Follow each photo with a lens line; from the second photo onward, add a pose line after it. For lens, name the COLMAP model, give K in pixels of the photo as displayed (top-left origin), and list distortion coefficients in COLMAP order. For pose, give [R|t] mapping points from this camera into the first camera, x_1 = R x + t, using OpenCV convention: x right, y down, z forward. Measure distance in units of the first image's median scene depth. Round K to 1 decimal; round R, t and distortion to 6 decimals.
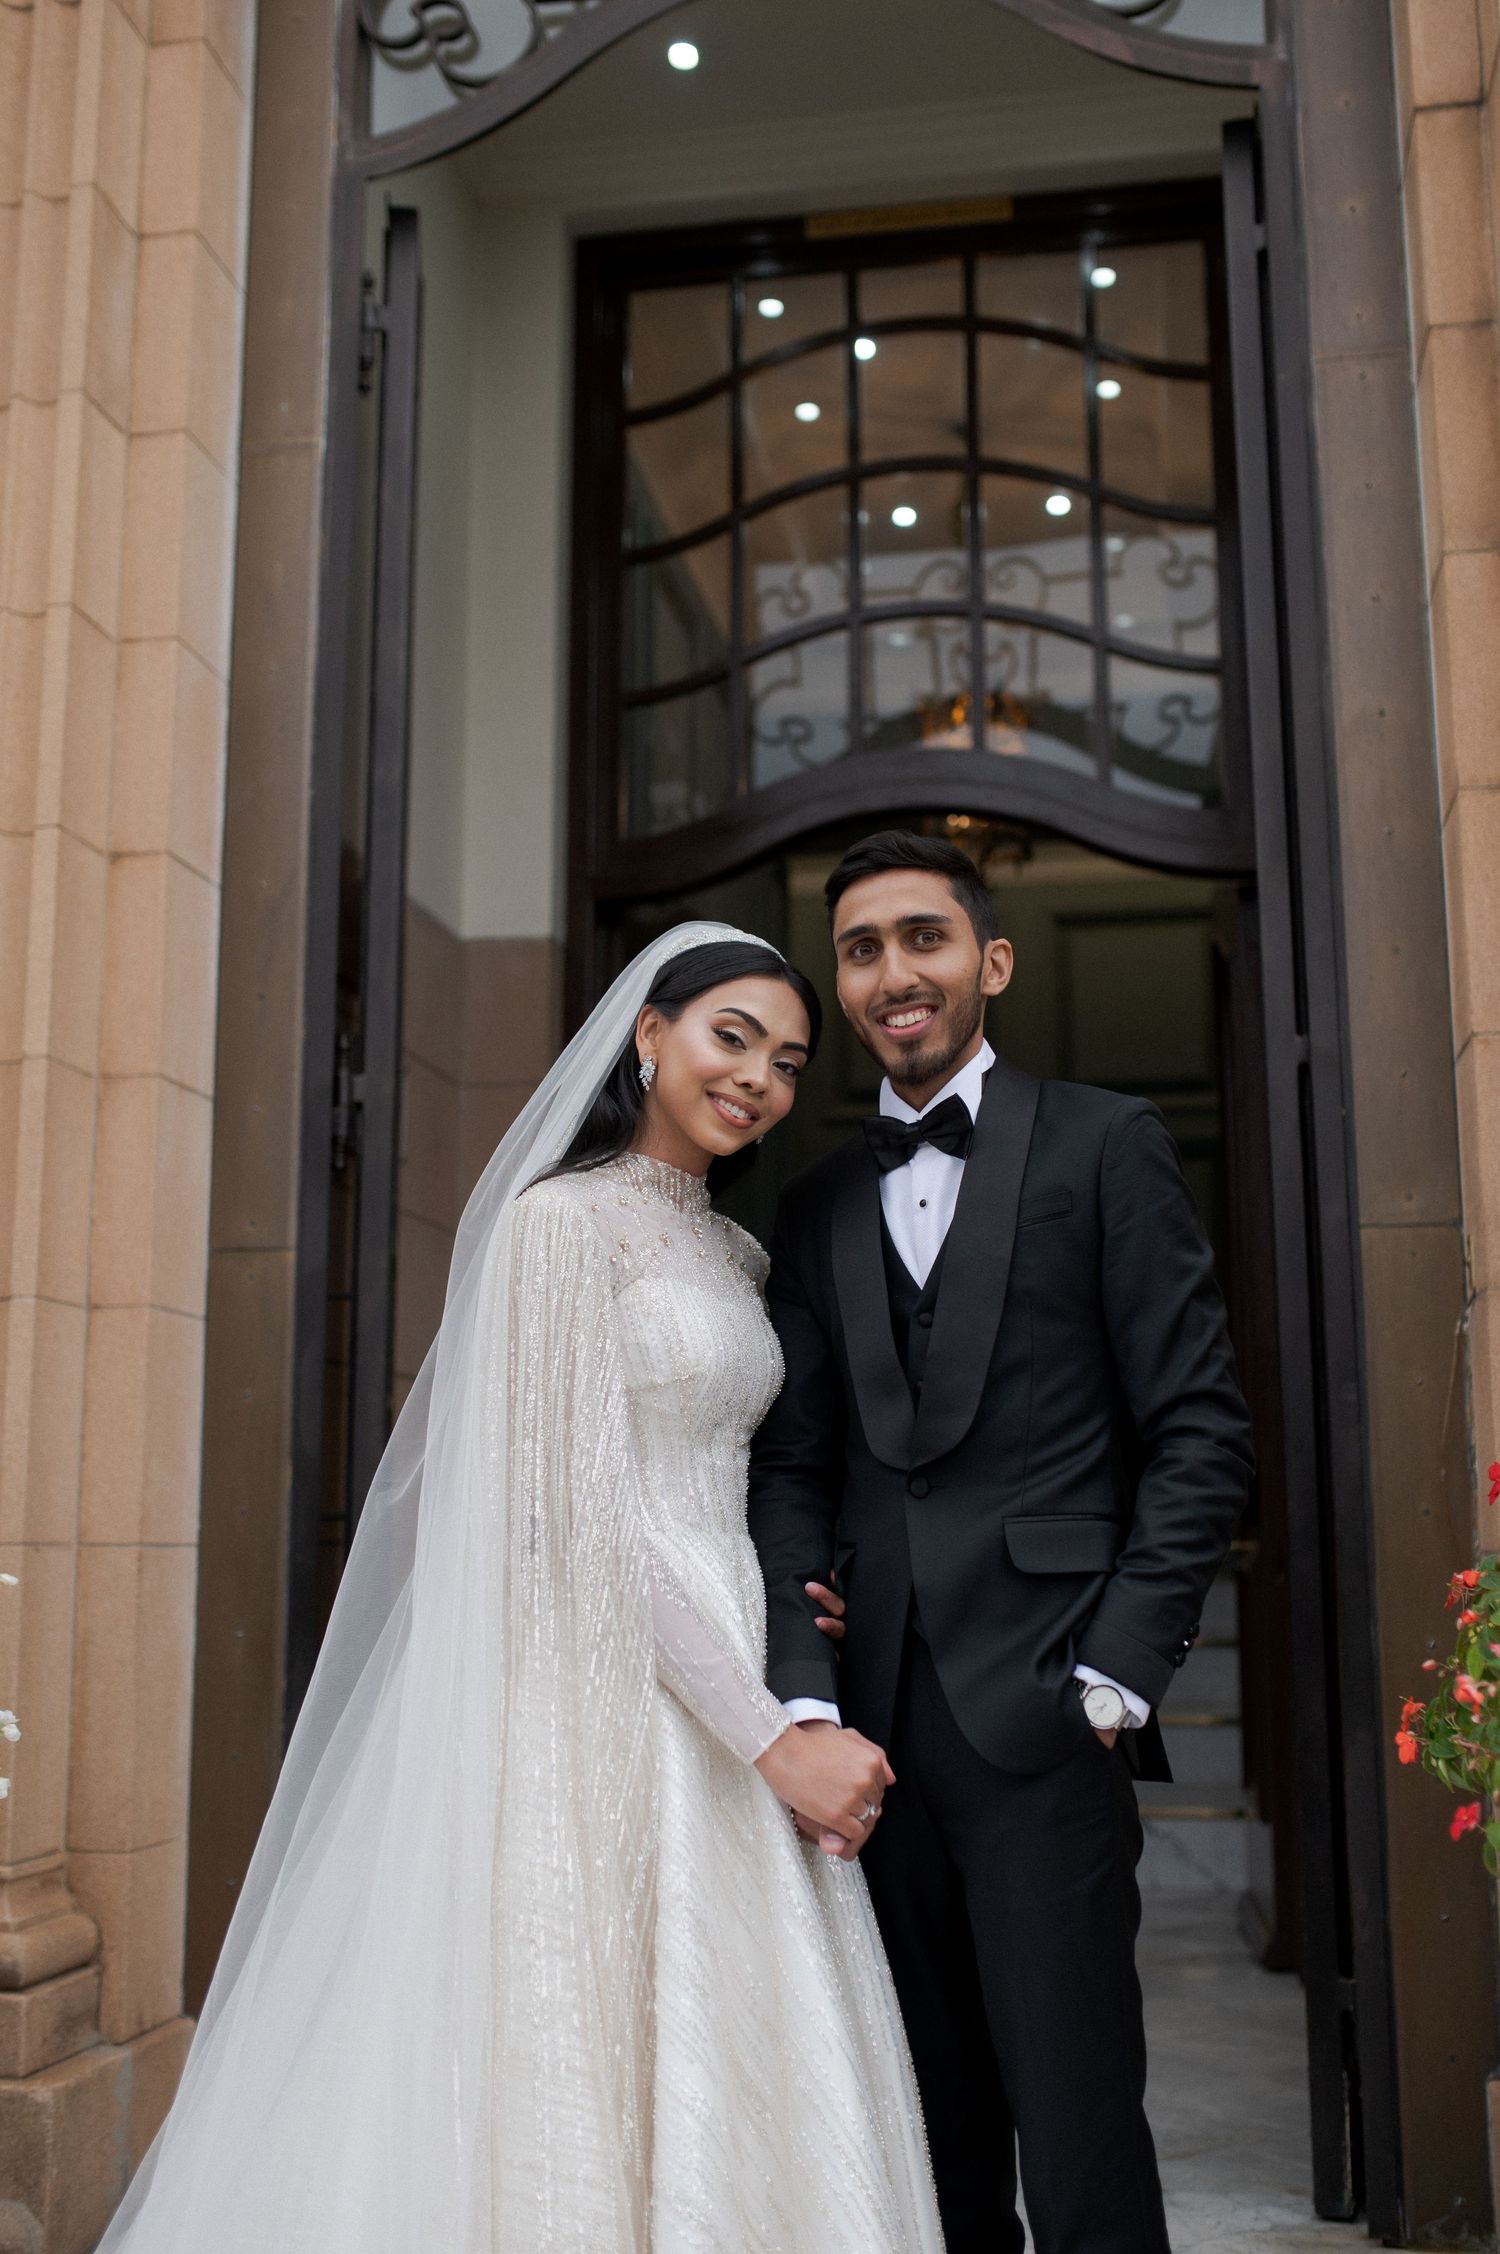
lens RADIAL K [[2319.3, 0, 754.6], [0, 2319.3, 1125.0], [0, 0, 1]] dist [-0.073074, 0.101163]
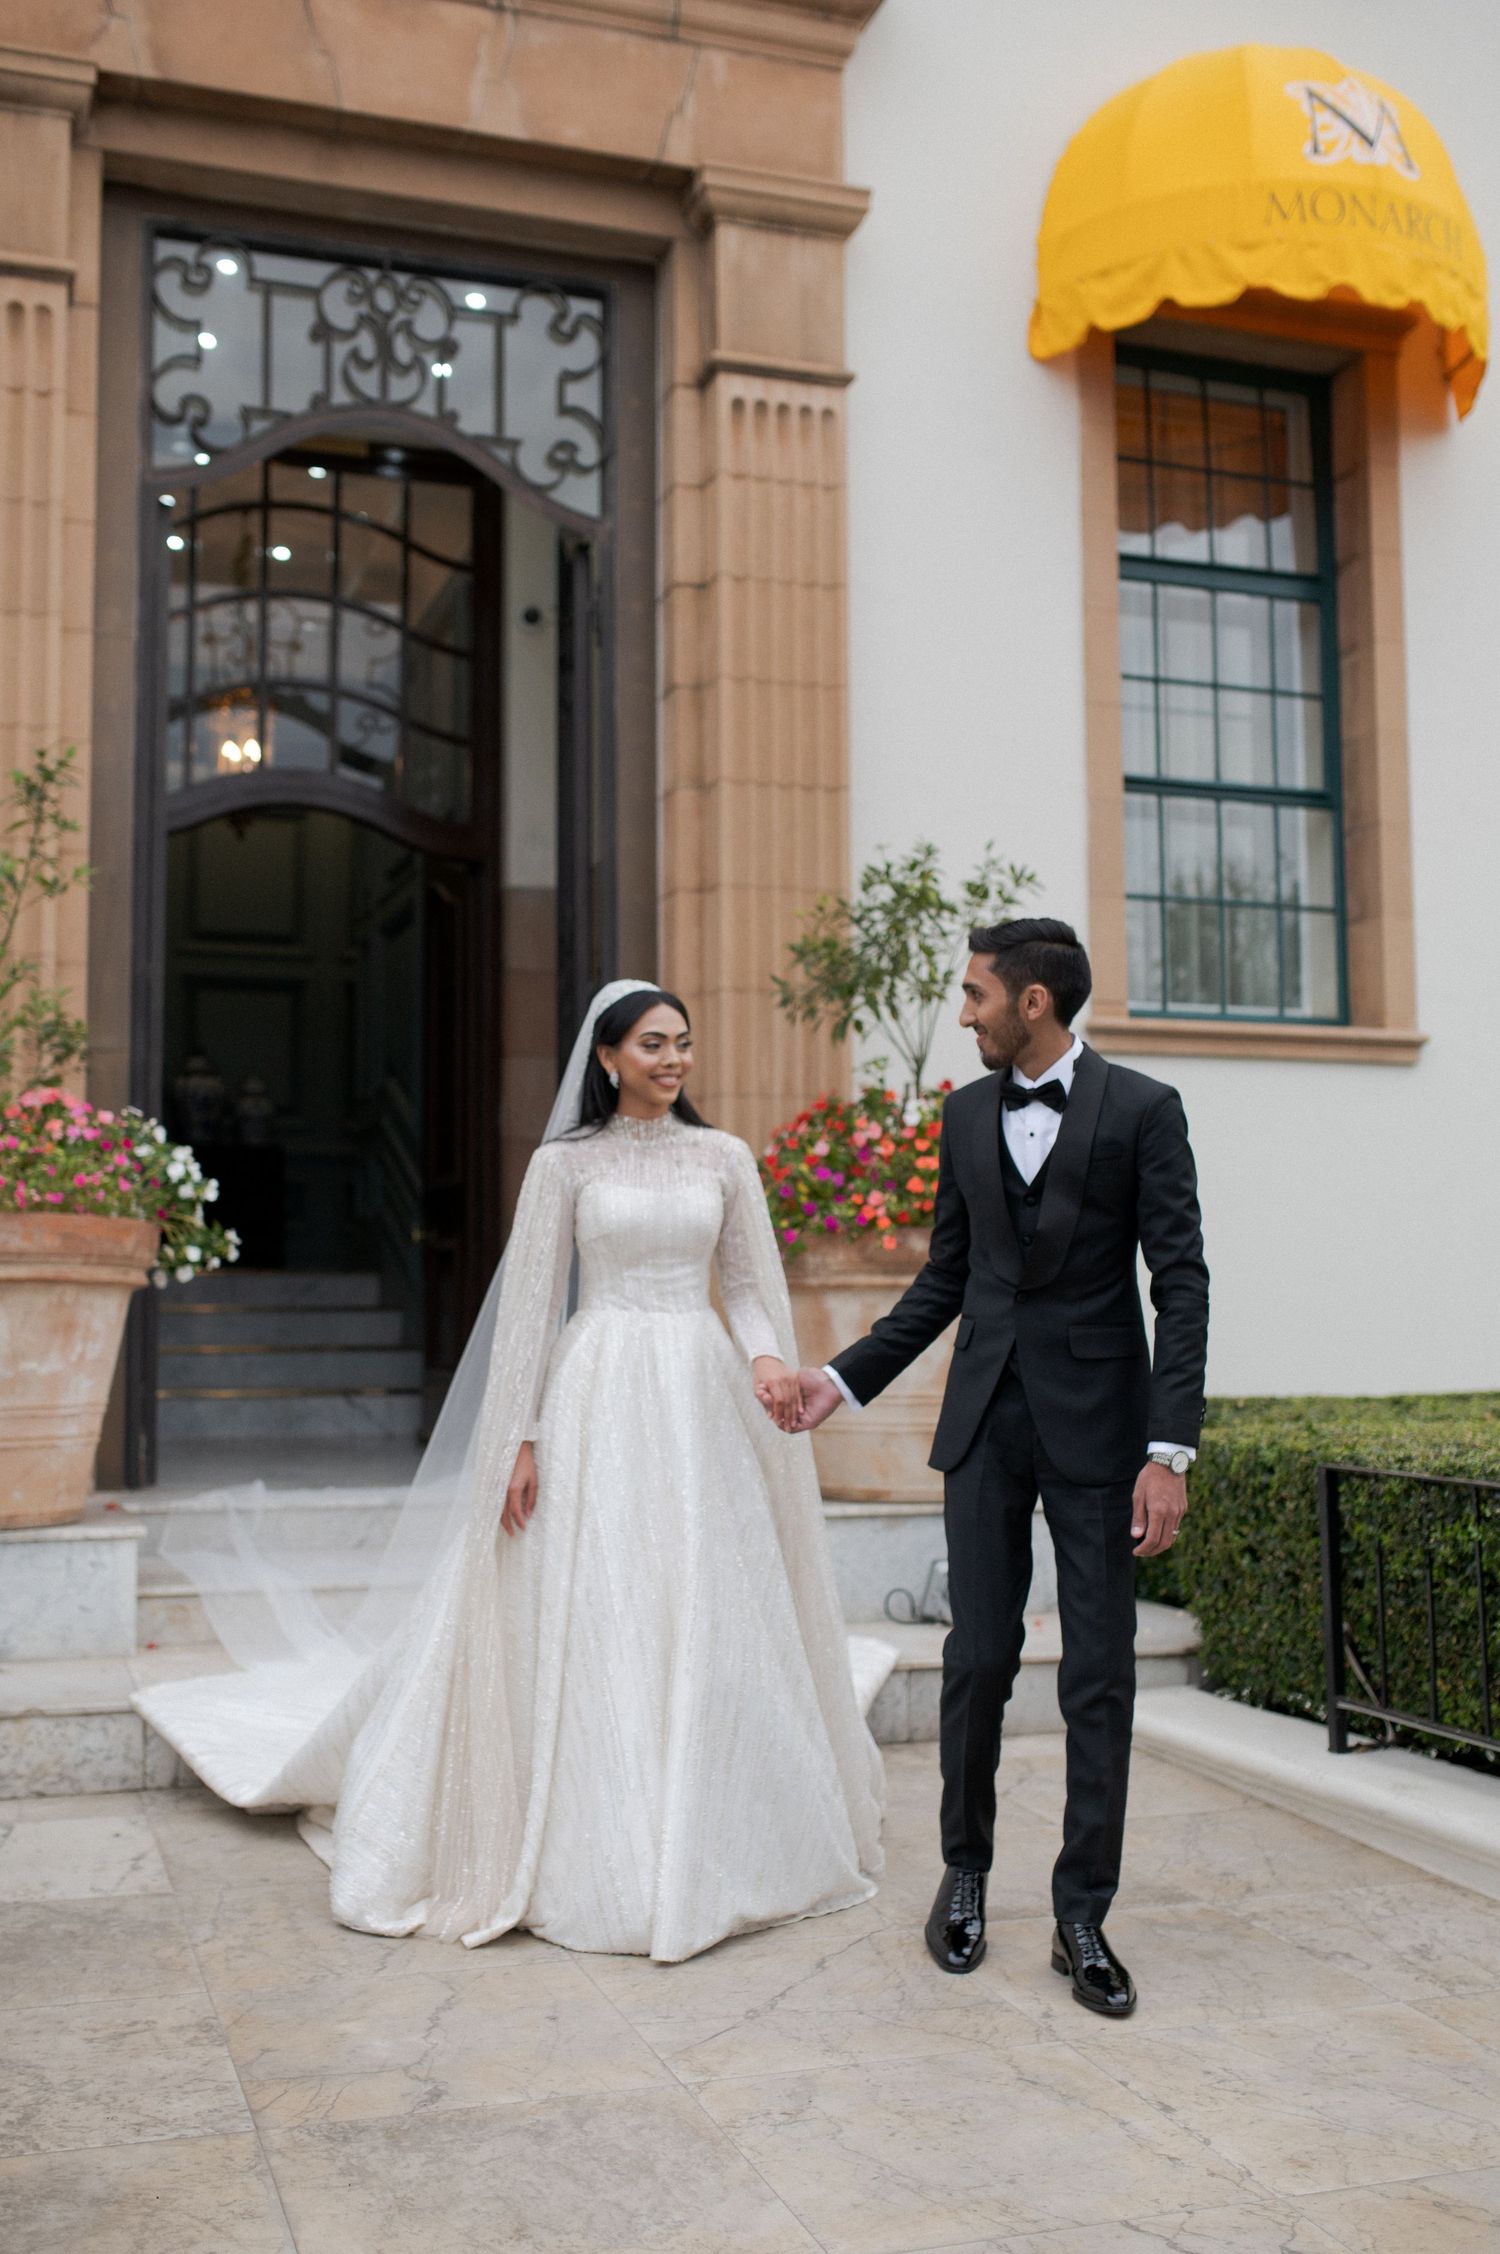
lens RADIAL K [[2307.3, 0, 725.2], [0, 2307.3, 1169.2], [0, 0, 1]] dist [-0.069581, 0.097417]
pose [[0.875781, 0.030332, 0.481755, -0.709227], [-0.081077, 0.993089, 0.084863, -0.057518], [-0.475852, -0.113381, 0.872187, -1.022532]]
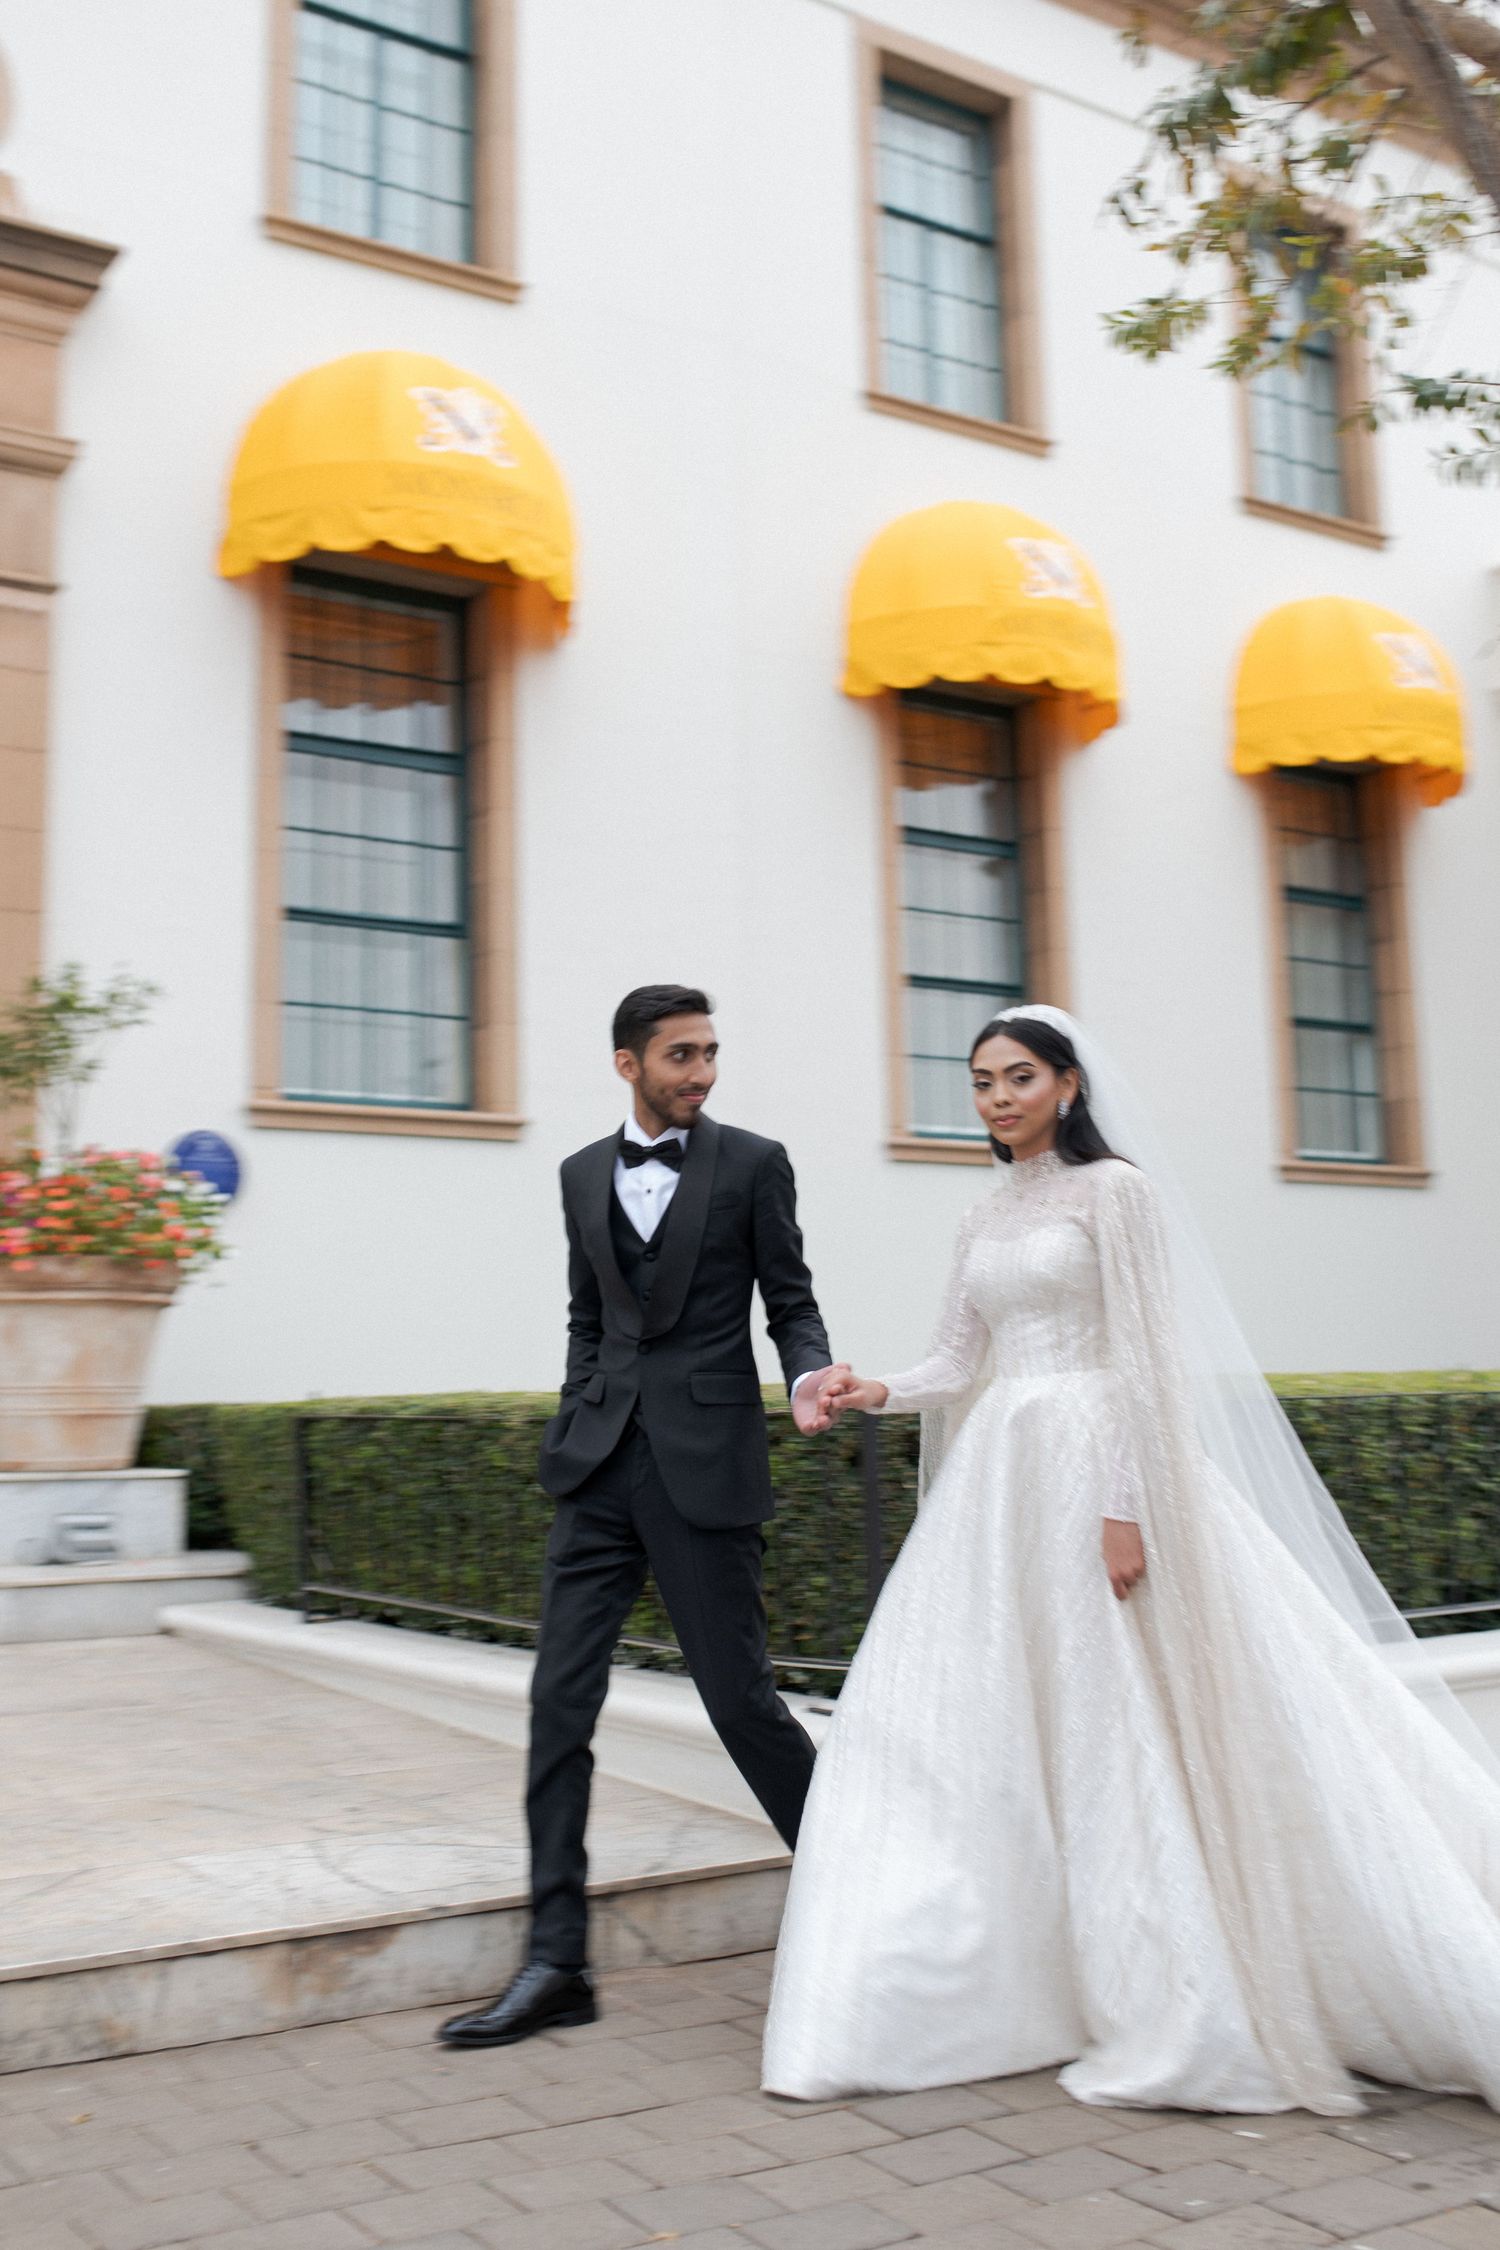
lens RADIAL K [[2288.4, 0, 731.5], [0, 2288.4, 1077.2], [0, 0, 1]] dist [-0.068618, 0.104449]
pose [[0.726511, 0.085711, 0.681788, -0.793736], [-0.100386, 0.994784, -0.018088, -0.078420], [-0.679782, -0.055301, 0.731326, -1.655857]]
